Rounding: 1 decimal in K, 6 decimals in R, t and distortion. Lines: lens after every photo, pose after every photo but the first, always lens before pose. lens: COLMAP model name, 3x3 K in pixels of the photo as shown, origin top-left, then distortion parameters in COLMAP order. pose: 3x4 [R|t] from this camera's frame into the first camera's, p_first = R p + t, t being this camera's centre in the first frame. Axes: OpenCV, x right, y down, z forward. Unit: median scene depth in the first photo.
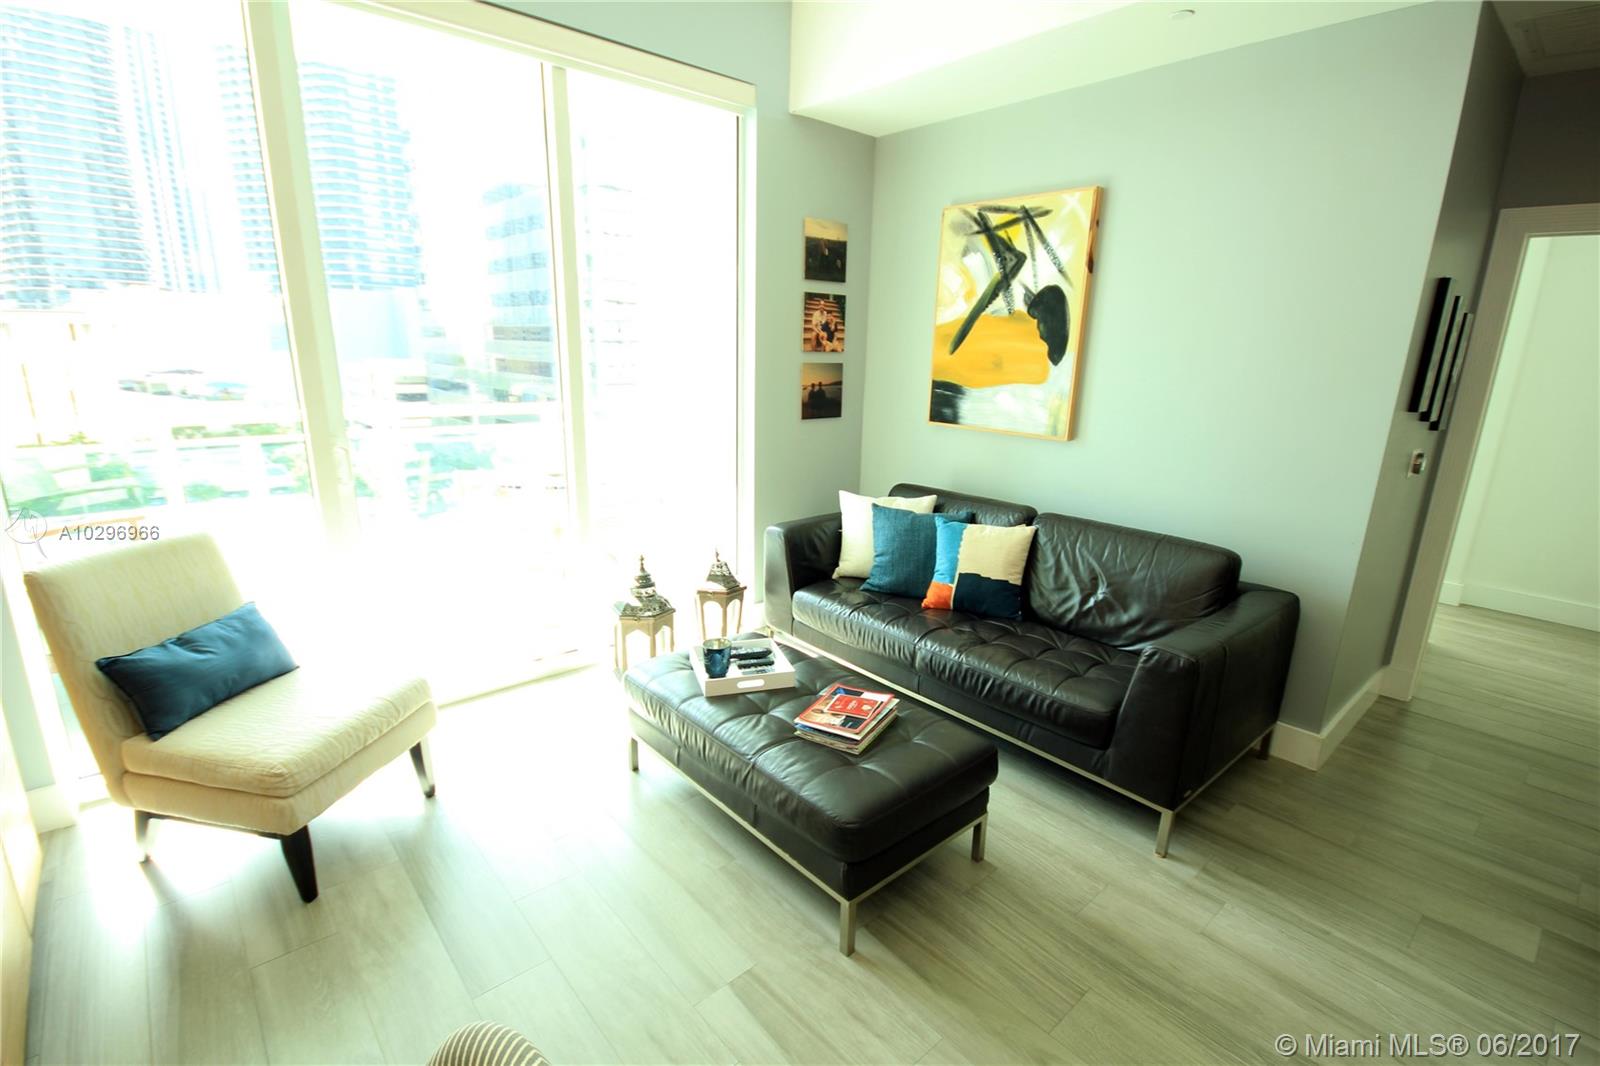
lens RADIAL K [[741.4, 0, 808.1], [0, 741.4, 542.4], [0, 0, 1]] dist [0.012110, -0.010282]
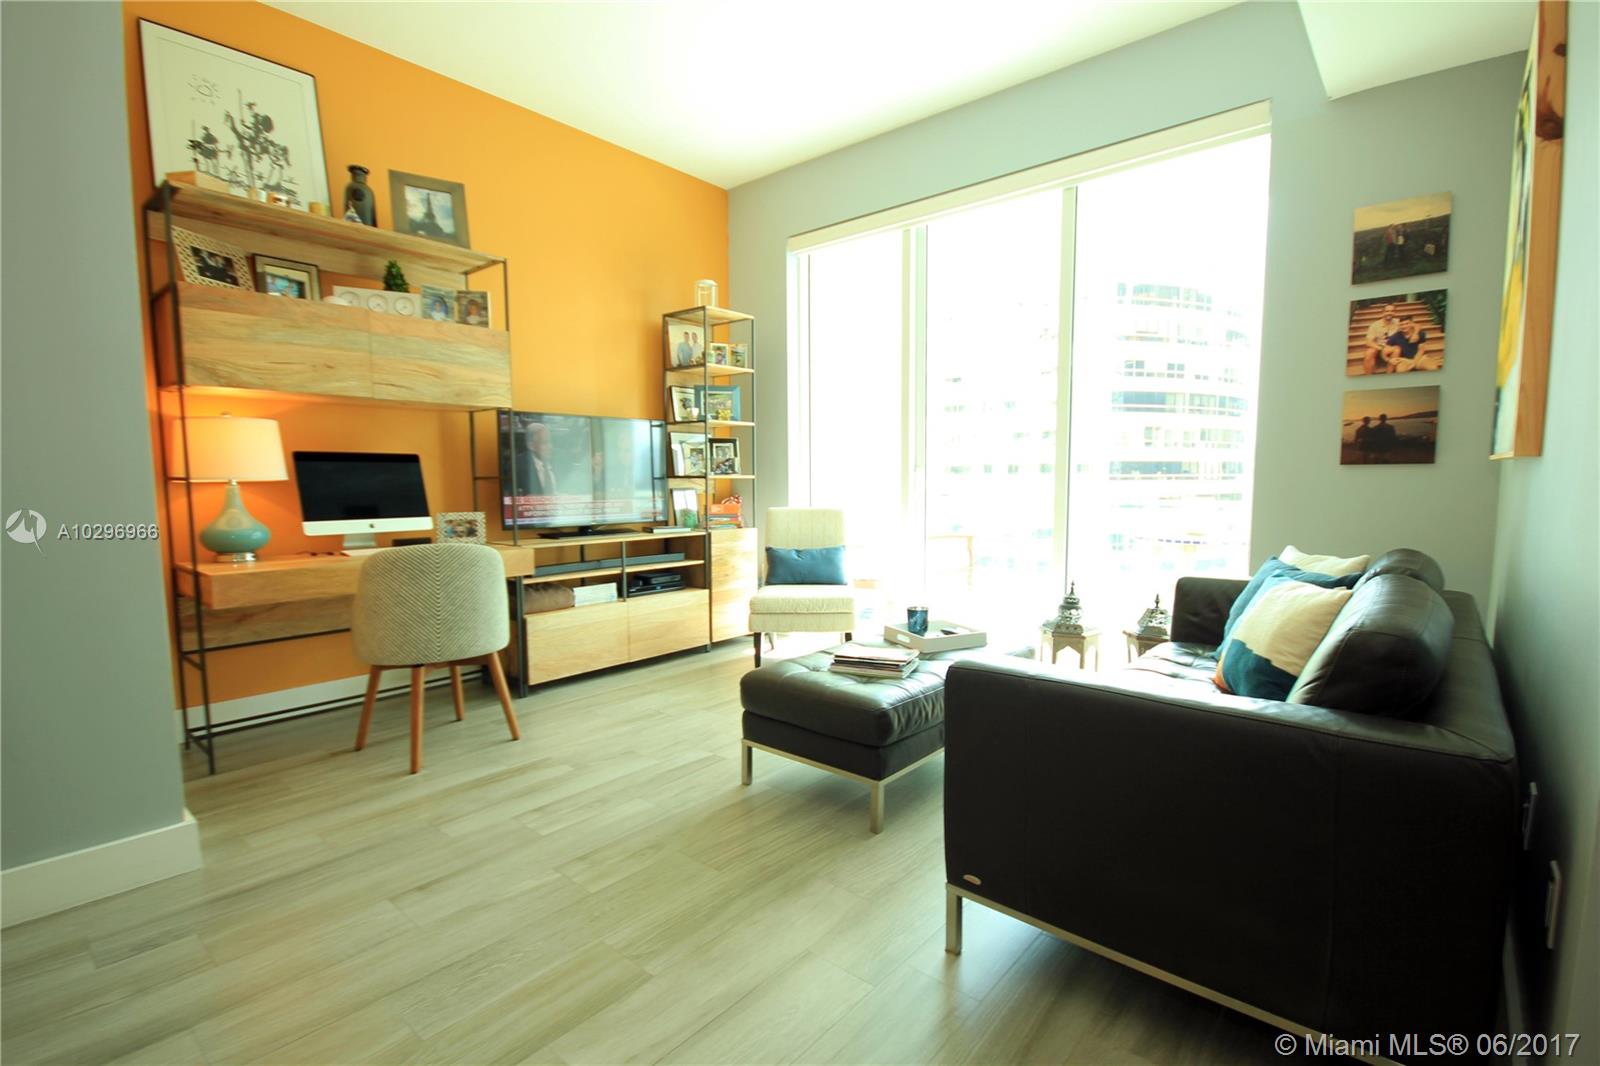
lens RADIAL K [[741.4, 0, 803.5], [0, 741.4, 536.8], [0, 0, 1]] dist [0.012110, -0.010282]
pose [[0.136216, 0.056296, -0.989078, 0.668682], [-0.249871, 0.968058, 0.020687, 0.027071], [0.958650, 0.244324, 0.145932, 0.378791]]
